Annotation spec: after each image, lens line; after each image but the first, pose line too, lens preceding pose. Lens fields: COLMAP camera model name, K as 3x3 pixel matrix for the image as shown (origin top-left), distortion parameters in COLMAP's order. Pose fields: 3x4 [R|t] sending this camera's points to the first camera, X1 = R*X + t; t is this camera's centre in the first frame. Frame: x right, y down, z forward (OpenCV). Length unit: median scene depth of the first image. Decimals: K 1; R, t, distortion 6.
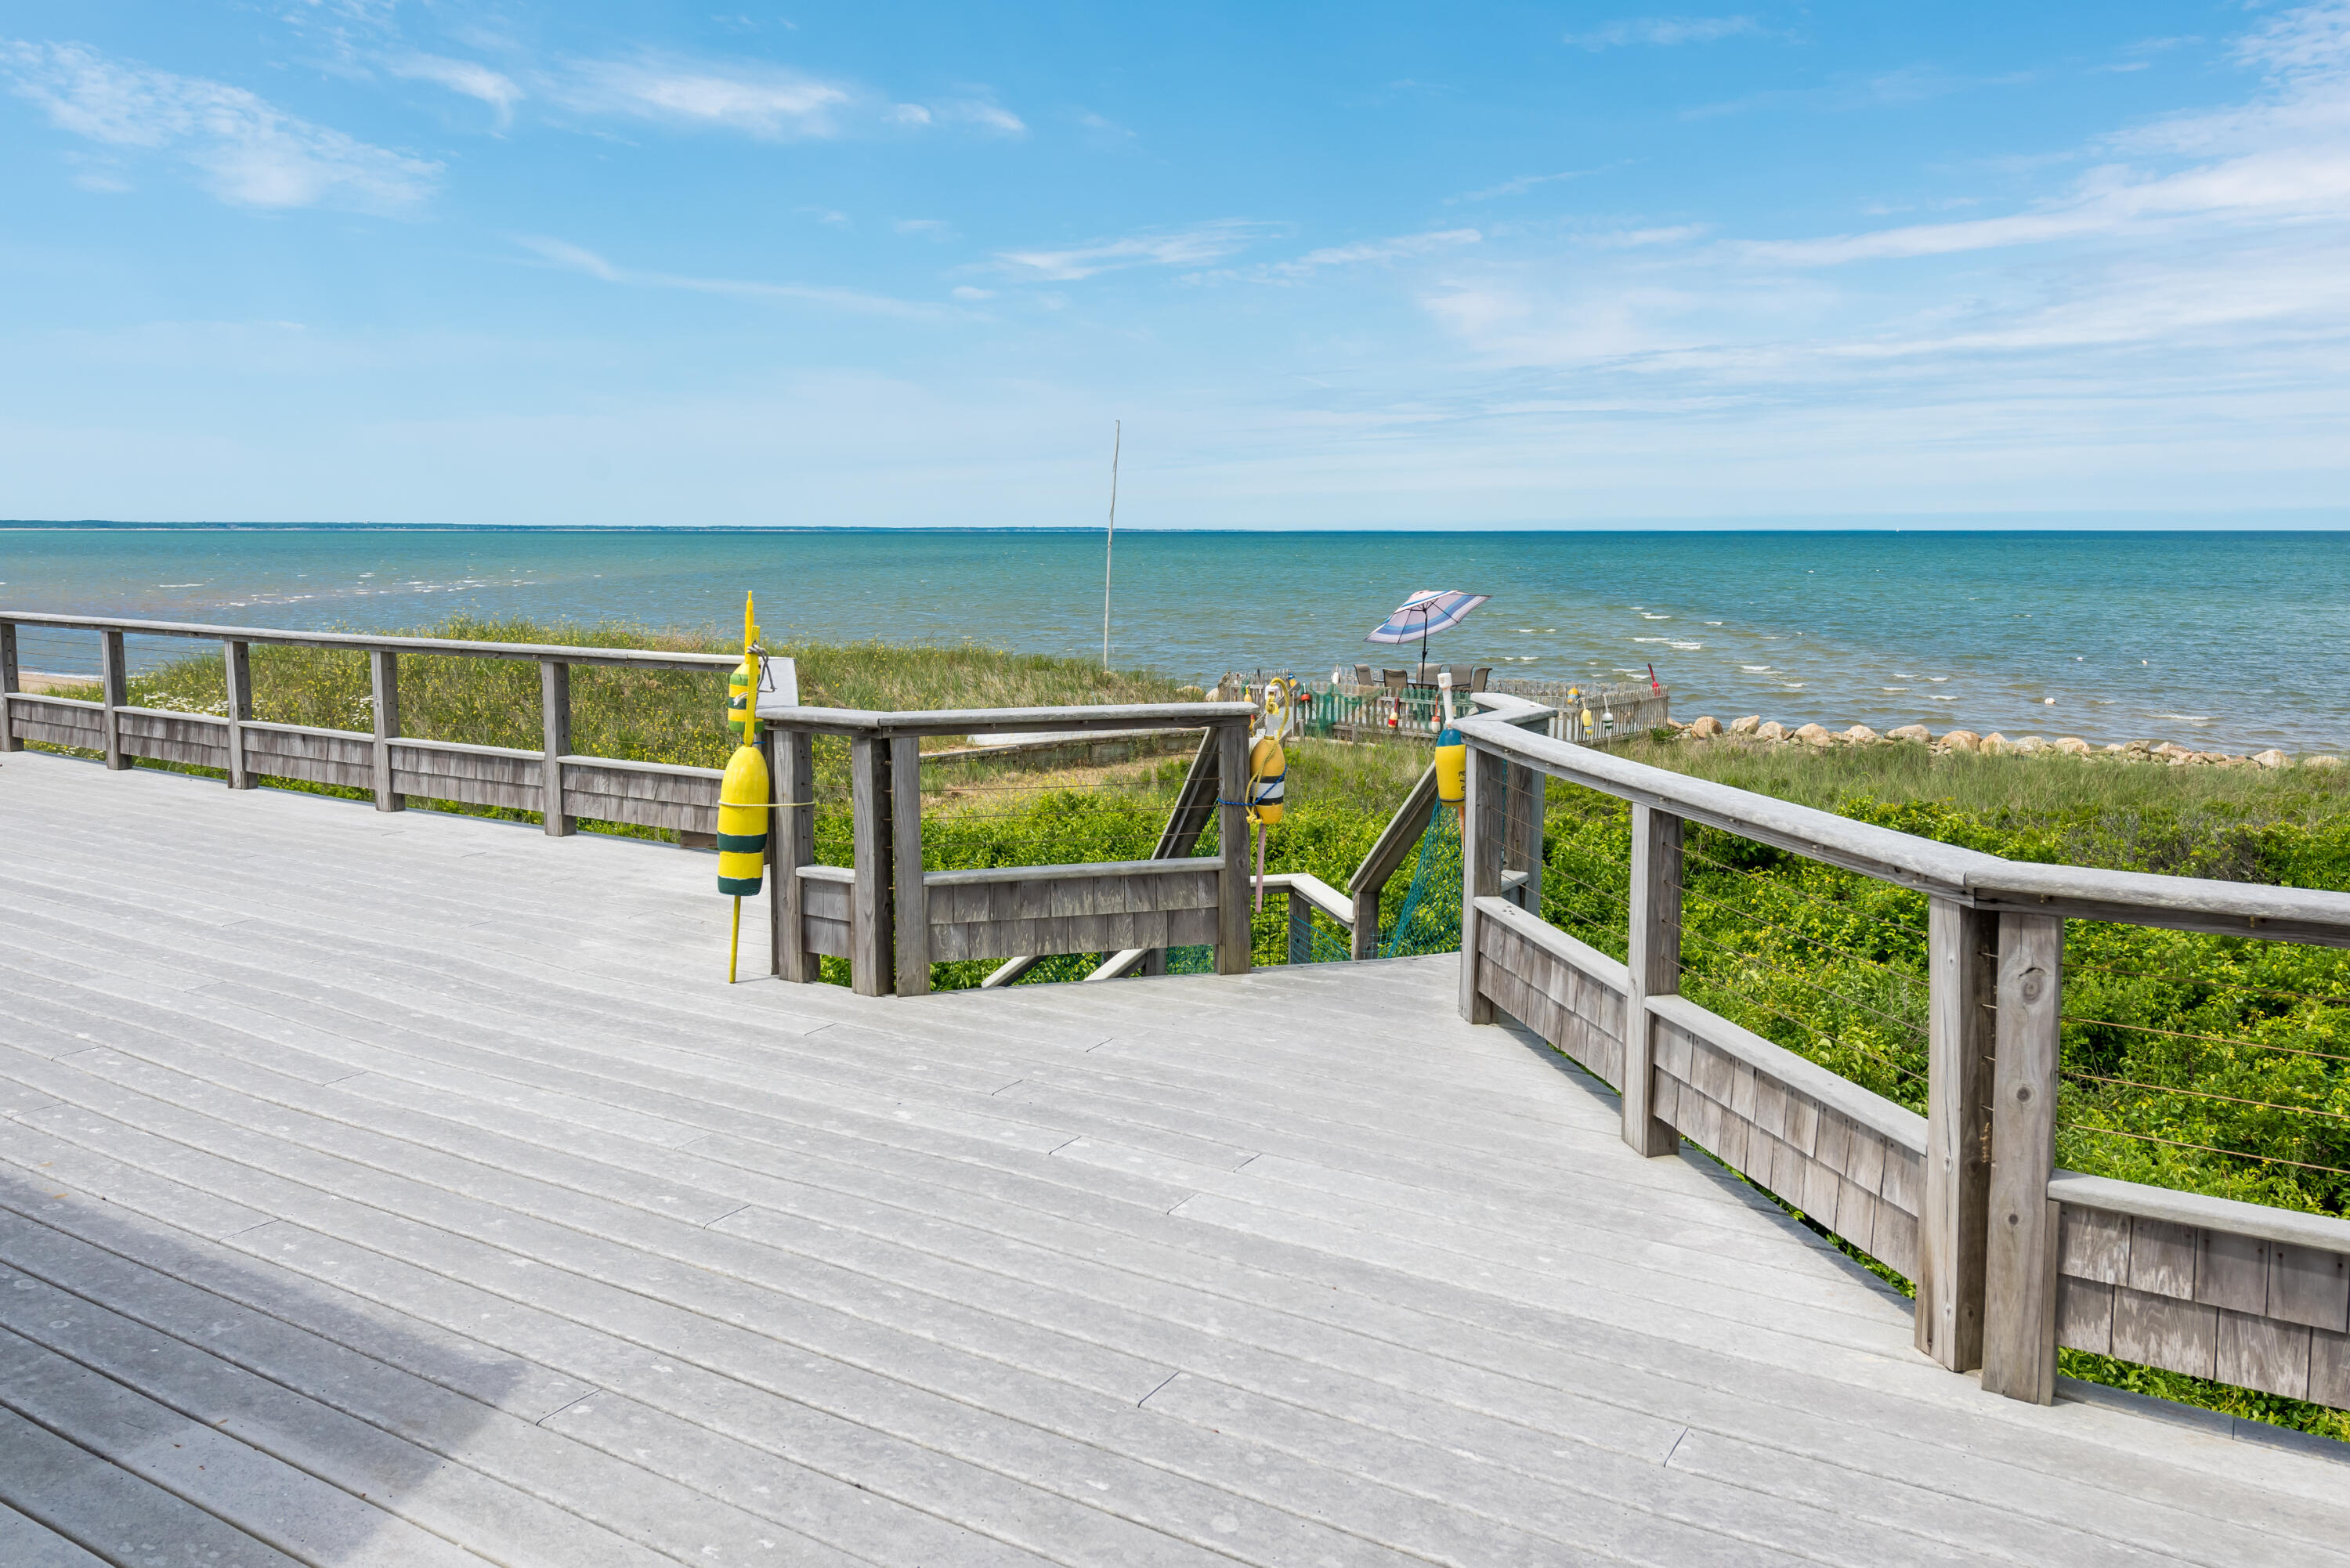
lens RADIAL K [[1676.7, 0, 1176.3], [0, 1676.7, 745.9], [0, 0, 1]] dist [0.022566, -0.027239]
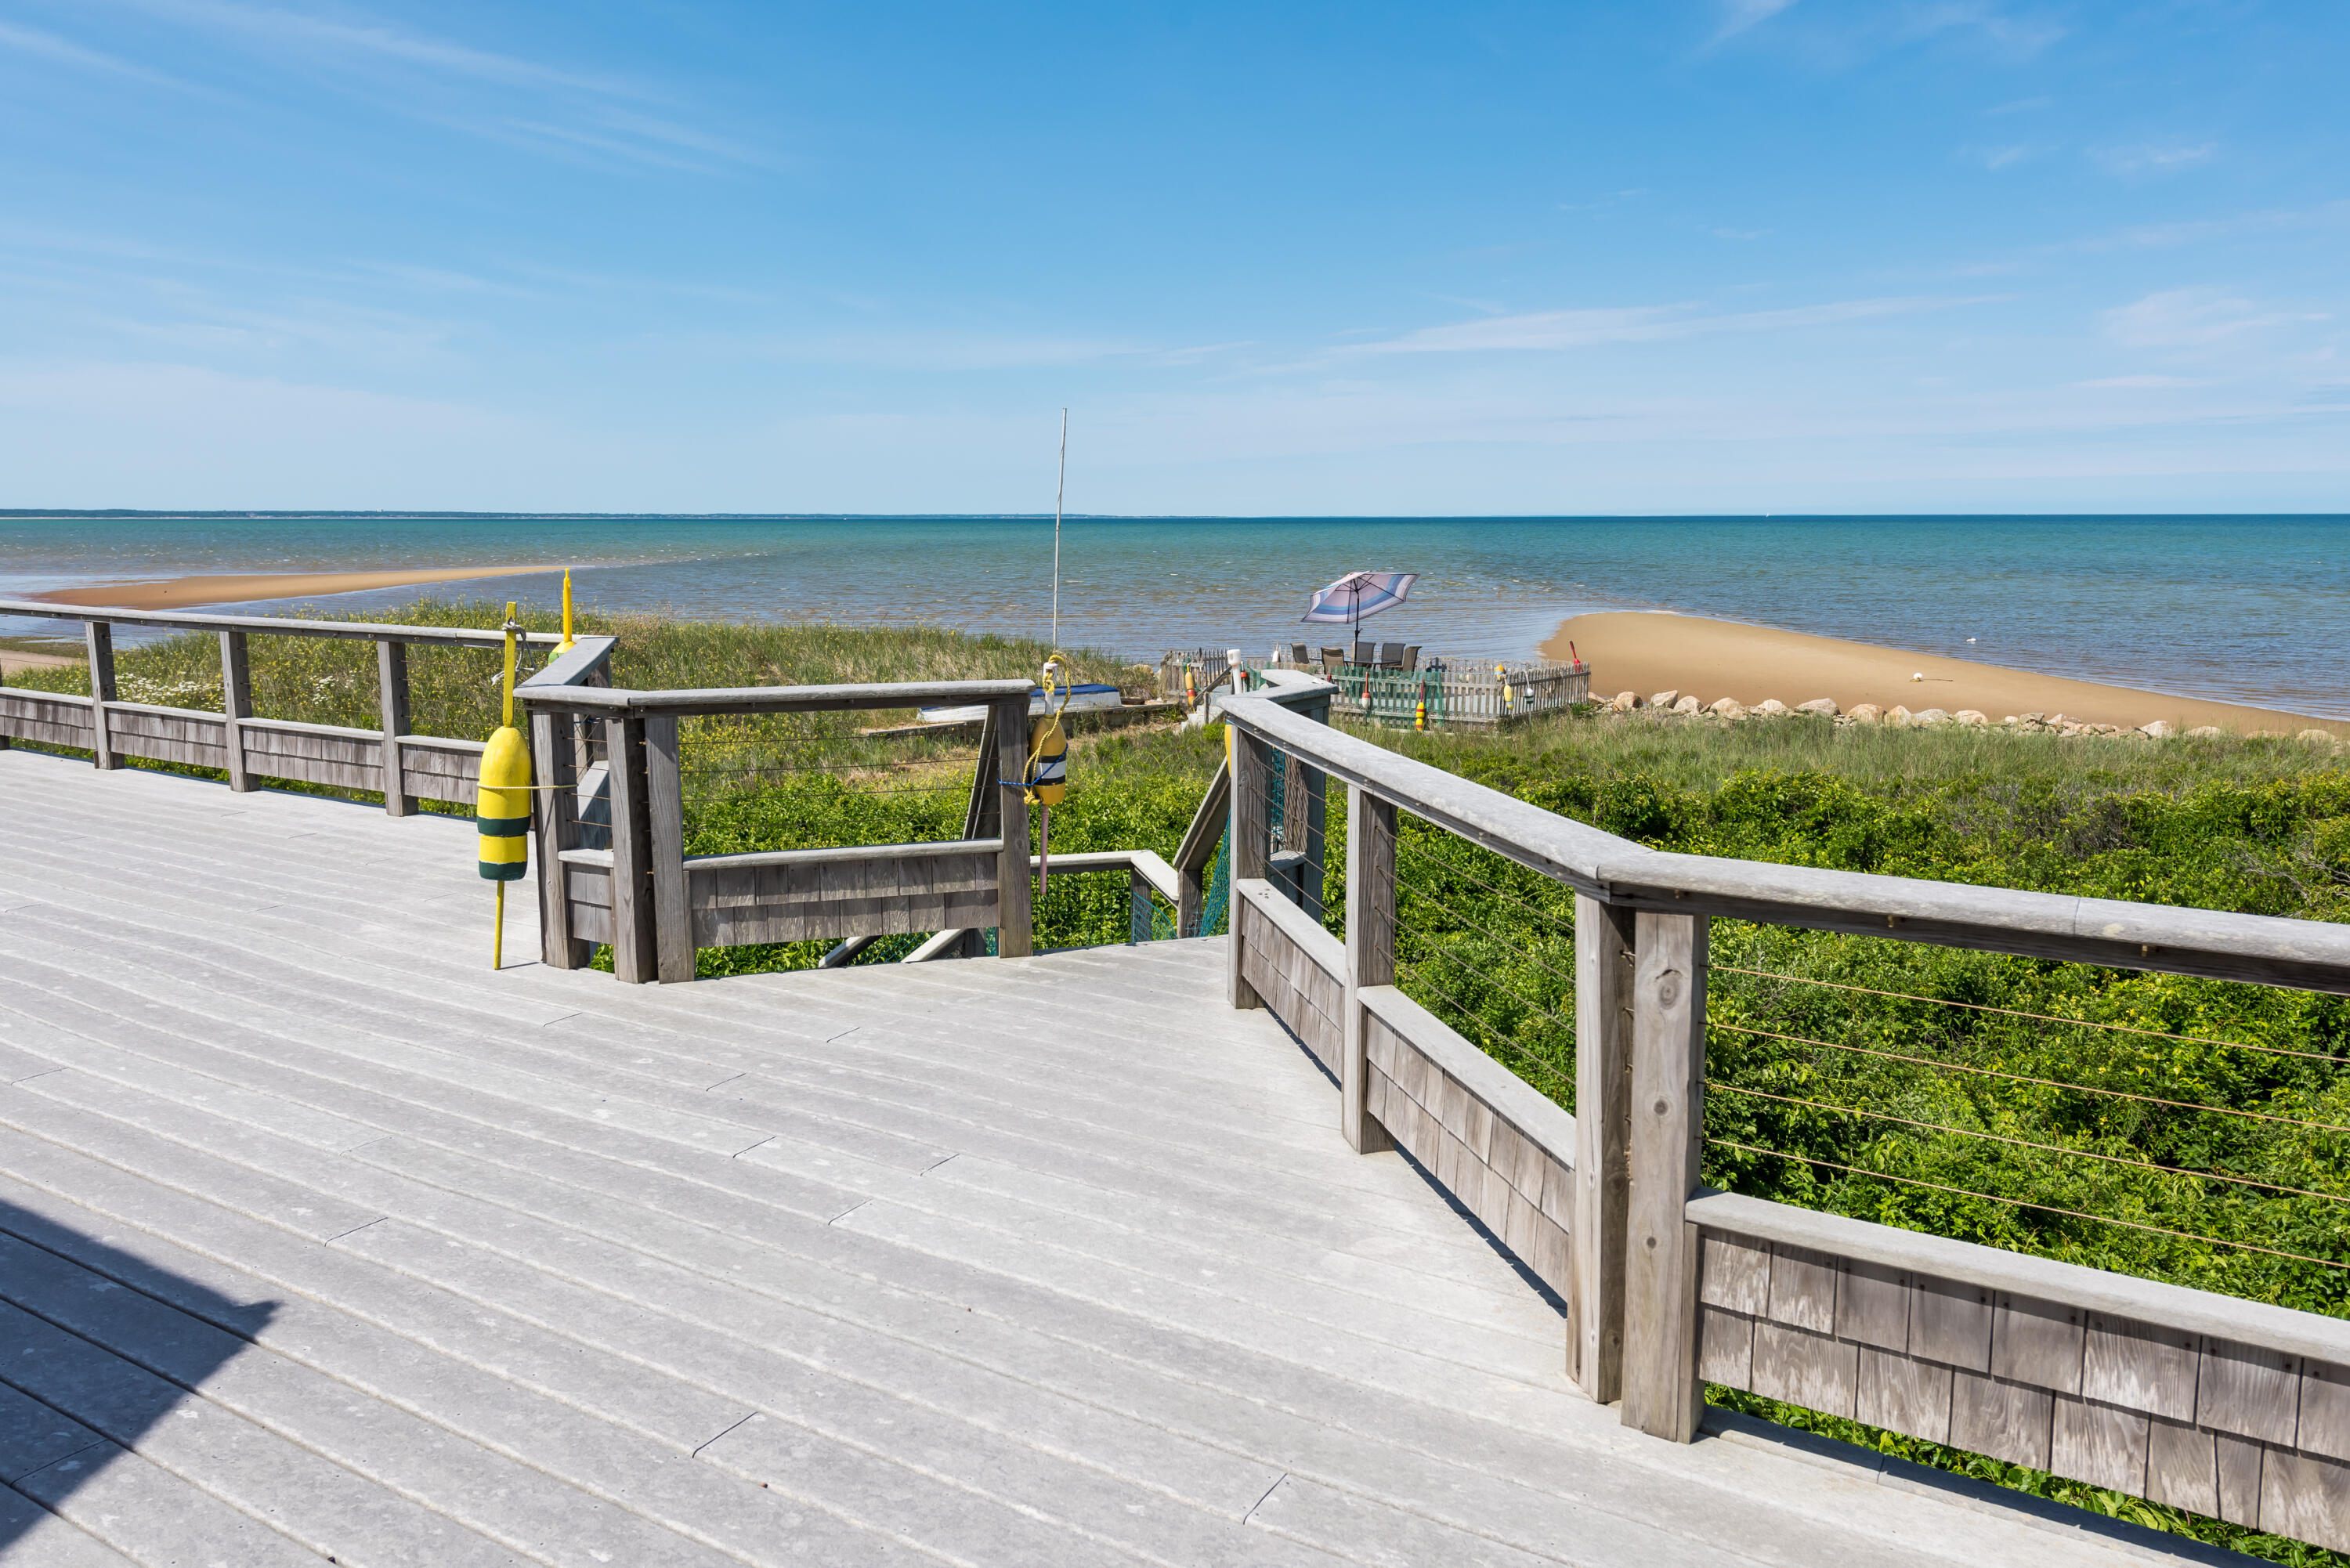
lens RADIAL K [[1584.3, 0, 1175.0], [0, 1584.3, 784.0], [0, 0, 1]] dist [0.021130, -0.024401]
pose [[0.999875, -0.004364, 0.015172, 0.148158], [0.003757, 0.999201, 0.039785, -0.002011], [-0.015334, -0.039723, 0.999093, 0.099302]]
